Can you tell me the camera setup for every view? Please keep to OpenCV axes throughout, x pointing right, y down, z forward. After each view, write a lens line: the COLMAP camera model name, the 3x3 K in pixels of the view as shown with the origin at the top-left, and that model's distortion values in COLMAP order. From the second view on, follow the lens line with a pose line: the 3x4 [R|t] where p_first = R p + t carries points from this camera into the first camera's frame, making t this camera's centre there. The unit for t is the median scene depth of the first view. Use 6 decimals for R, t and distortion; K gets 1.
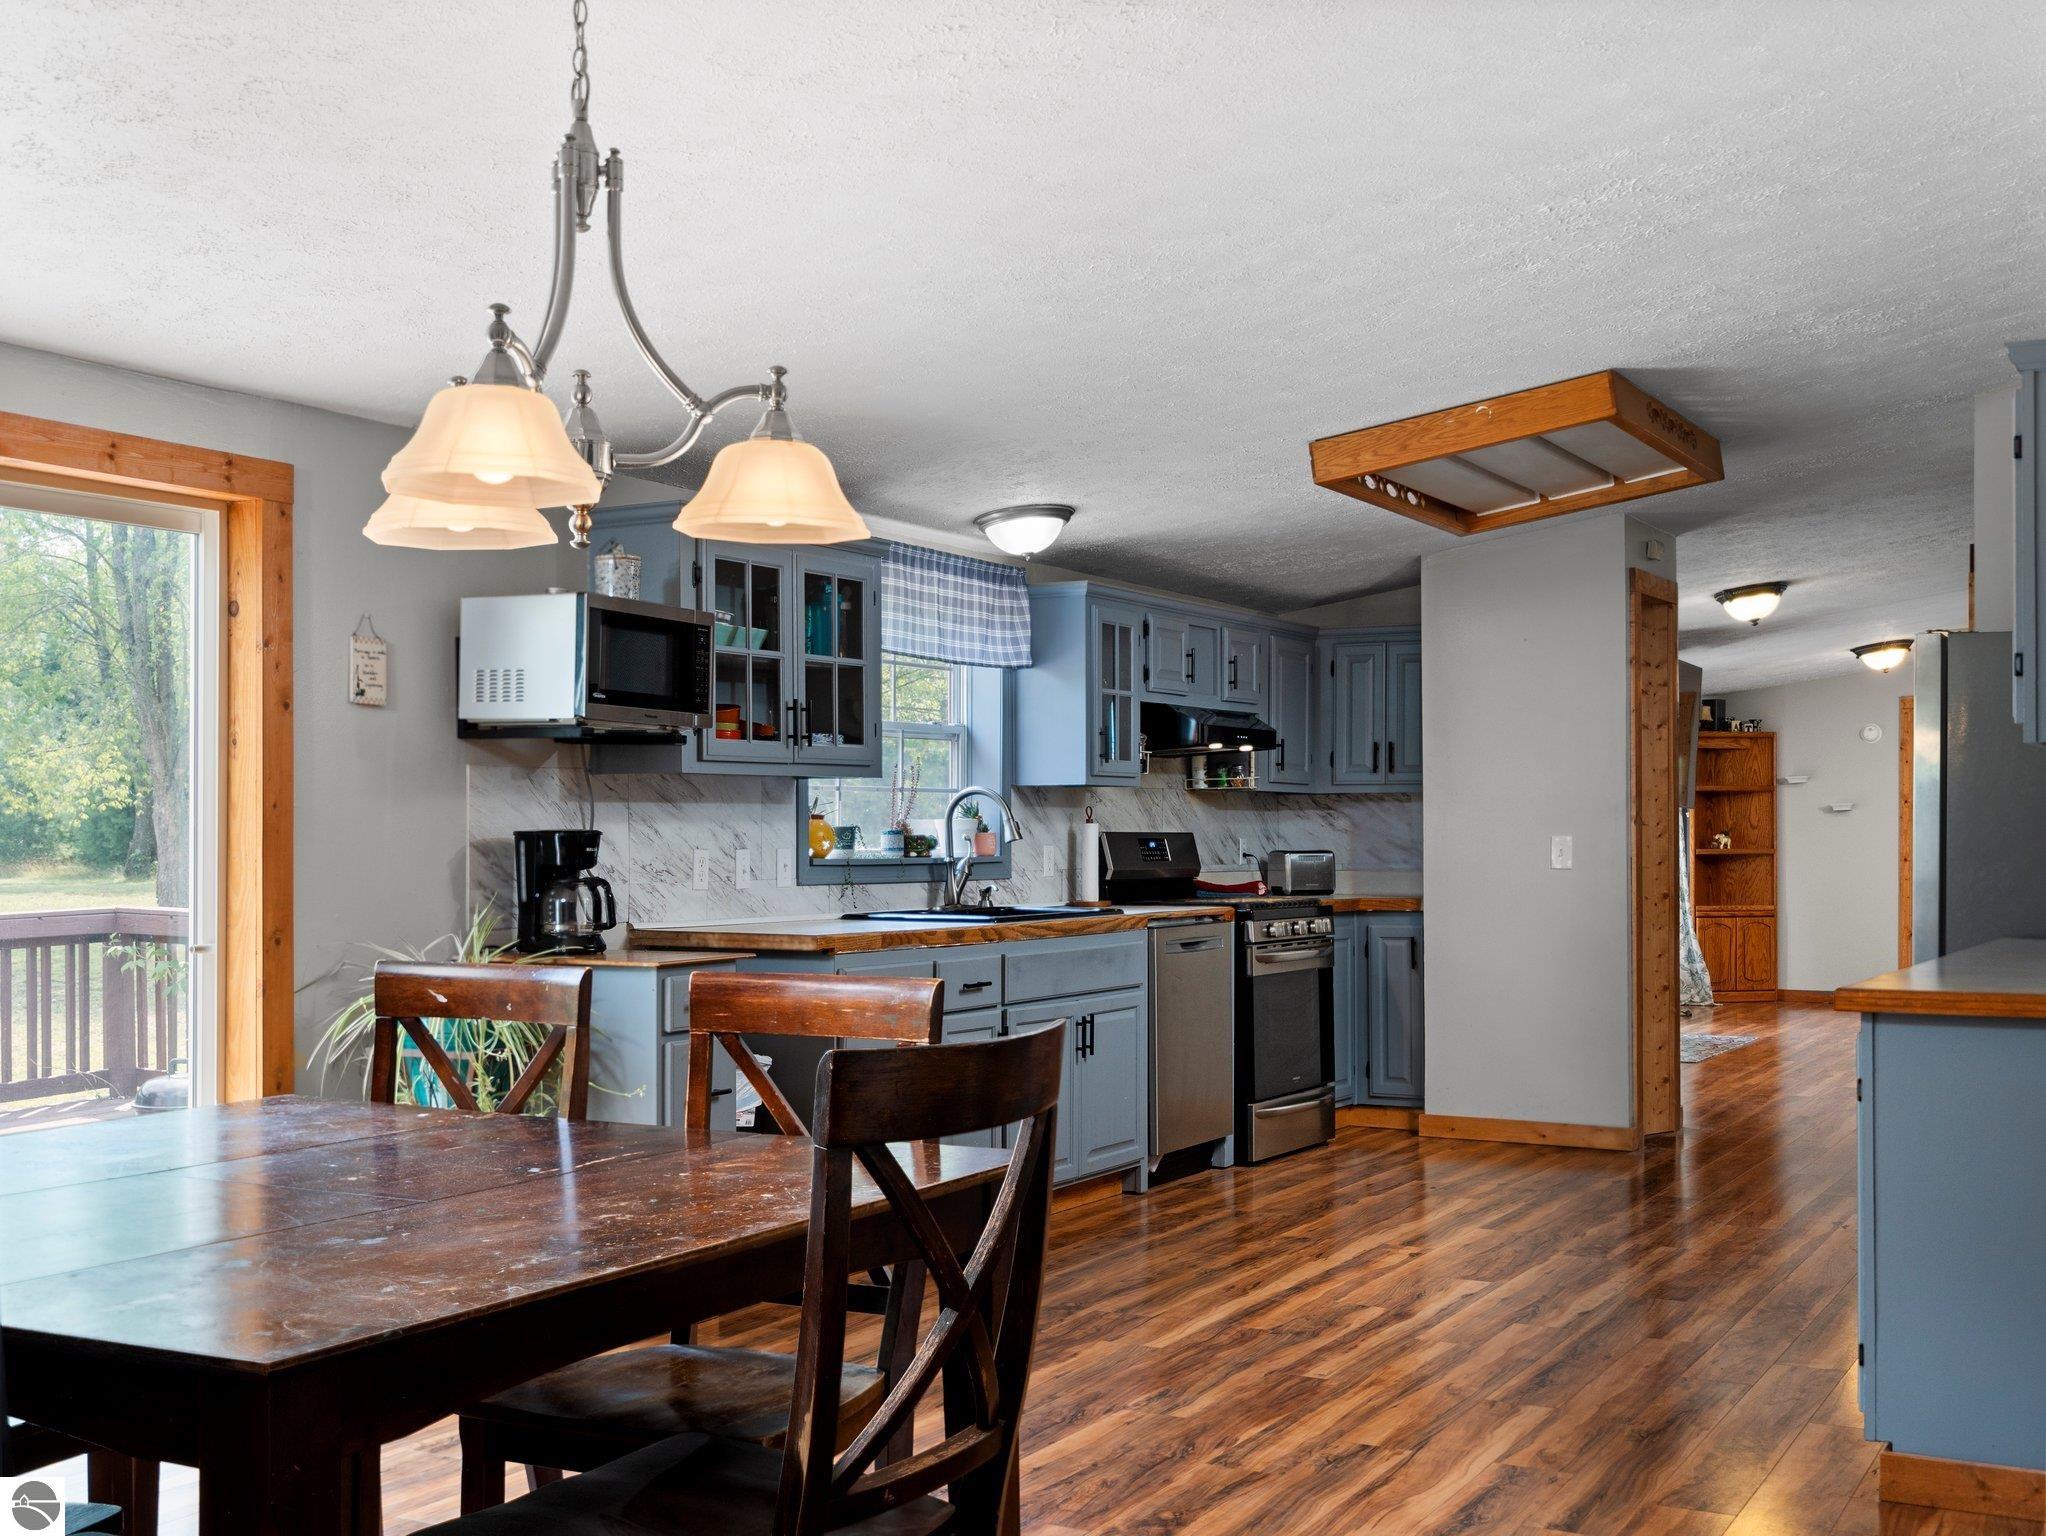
lens RADIAL K [[2334.6, 0, 1023.0], [0, 2334.6, 768.0], [0, 0, 1]] dist [0.001046, 0.003607]
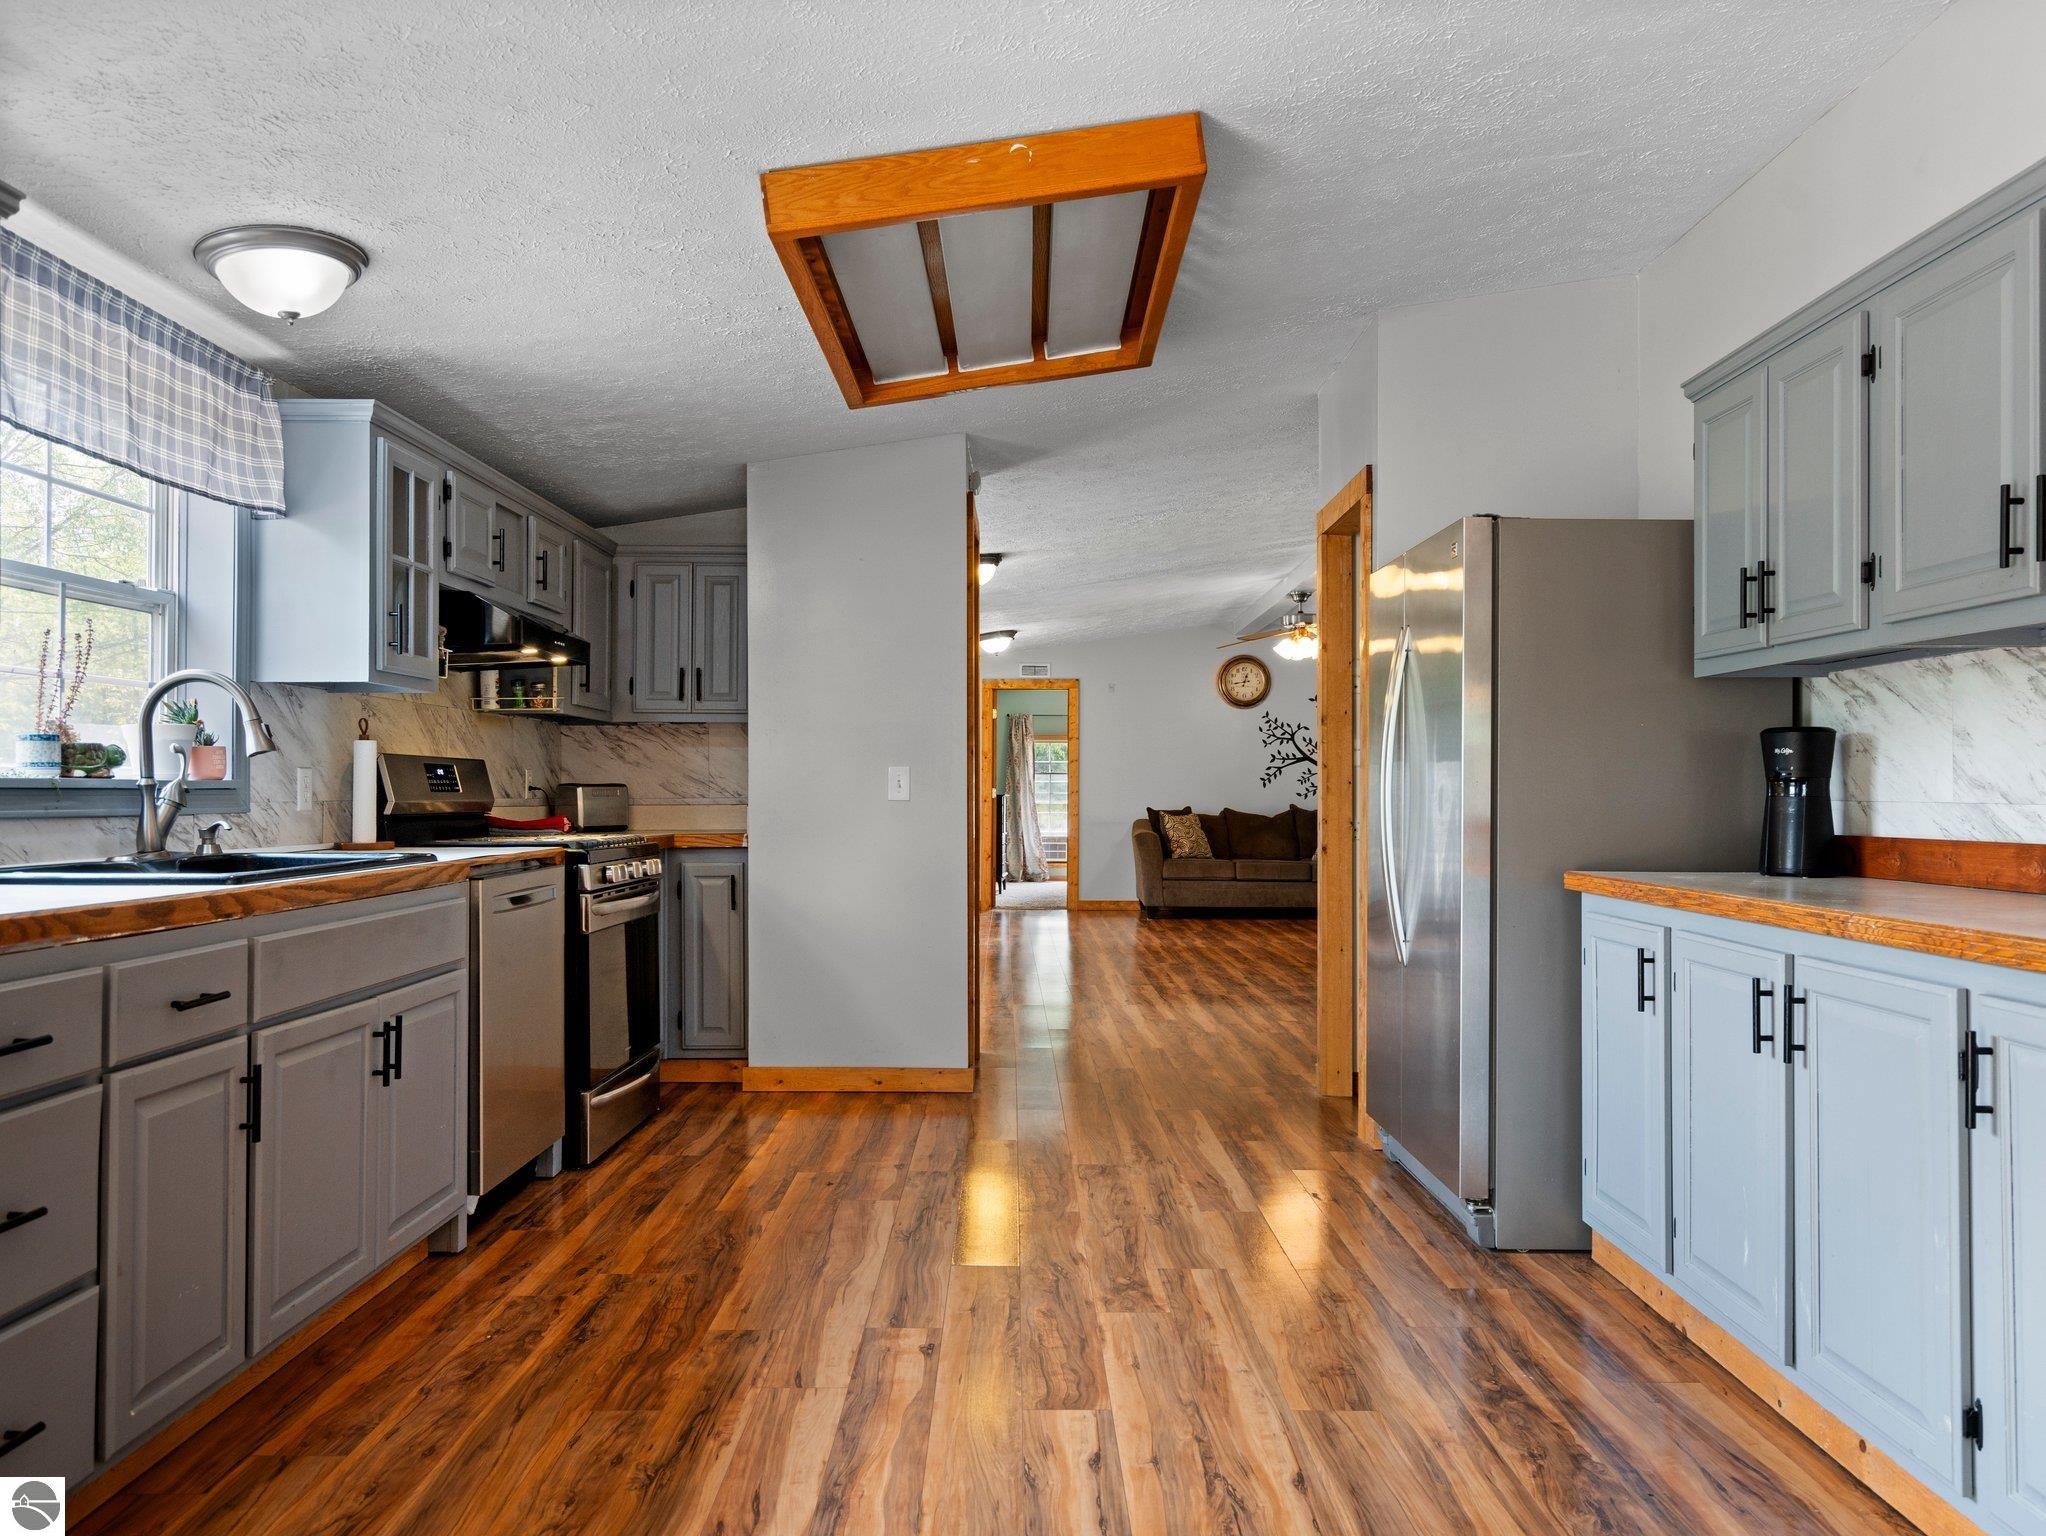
lens RADIAL K [[1461.3, 0, 1023.0], [0, 1461.3, 768.0], [0, 0, 1]] dist [0.016198, -0.002700]
pose [[0.876261, 0.008596, 0.481760, -0.014257], [-0.014107, 0.999870, 0.007818, 0.027534], [-0.481630, -0.013646, 0.876268, 0.507715]]
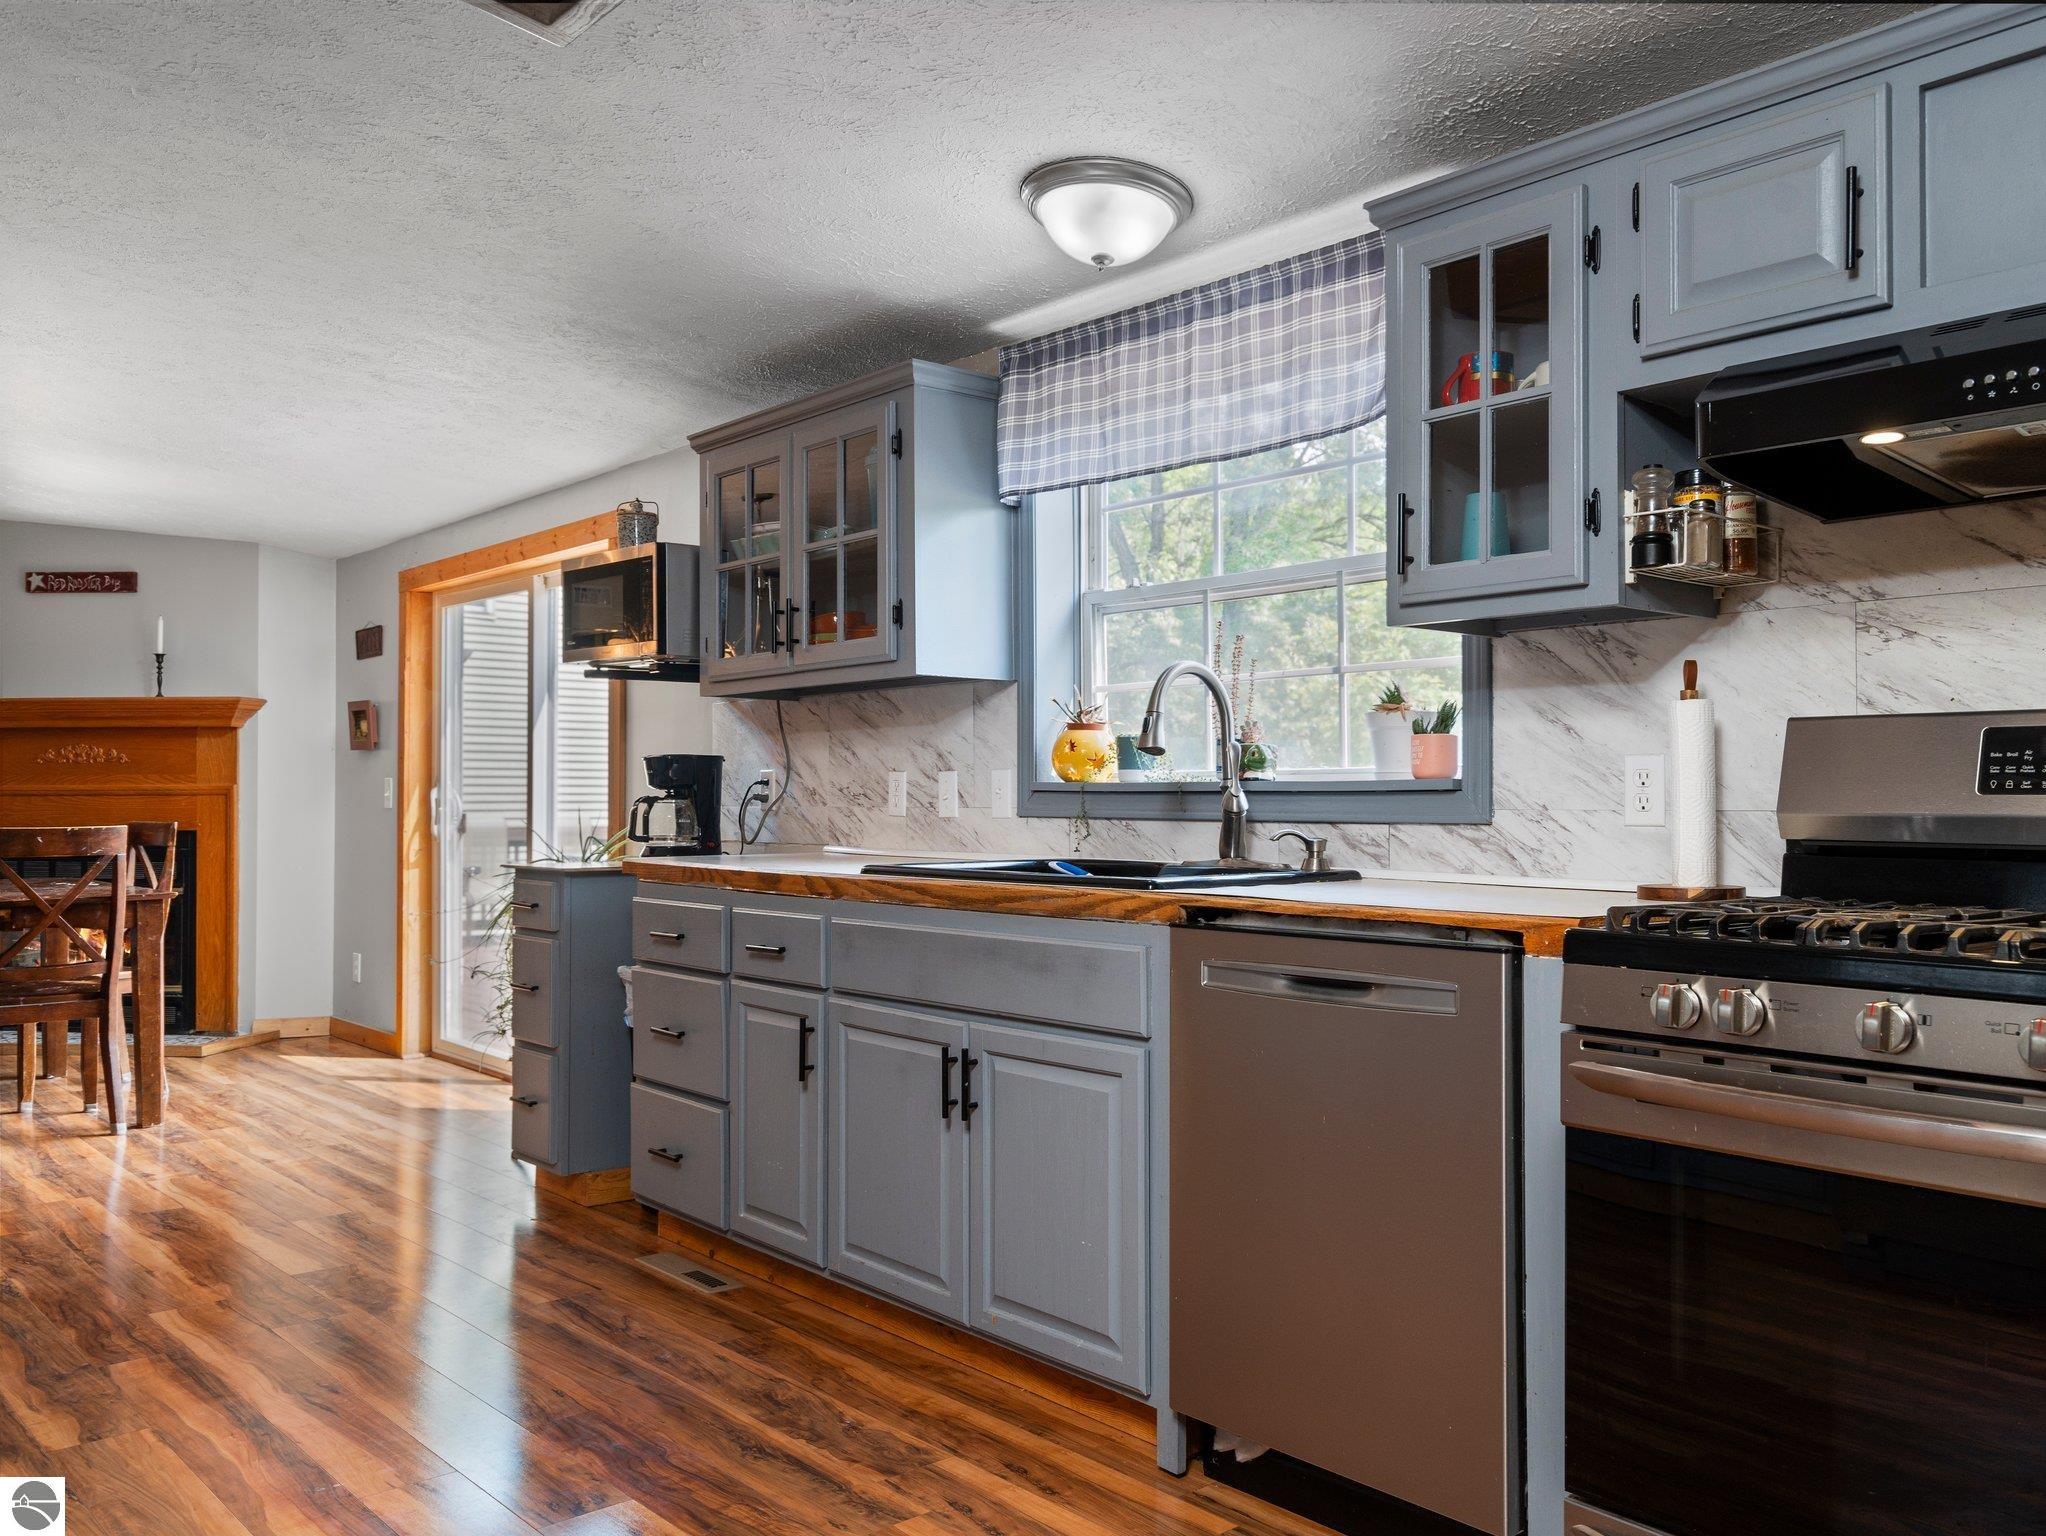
lens RADIAL K [[1641.7, 0, 1023.0], [0, 1641.7, 768.0], [0, 0, 1]] dist [0.003264, -0.001208]
pose [[-0.342634, -0.017918, -0.939298, 0.370647], [0.023039, 0.999357, -0.027467, 0.043466], [0.939187, -0.031051, -0.342001, 1.053397]]
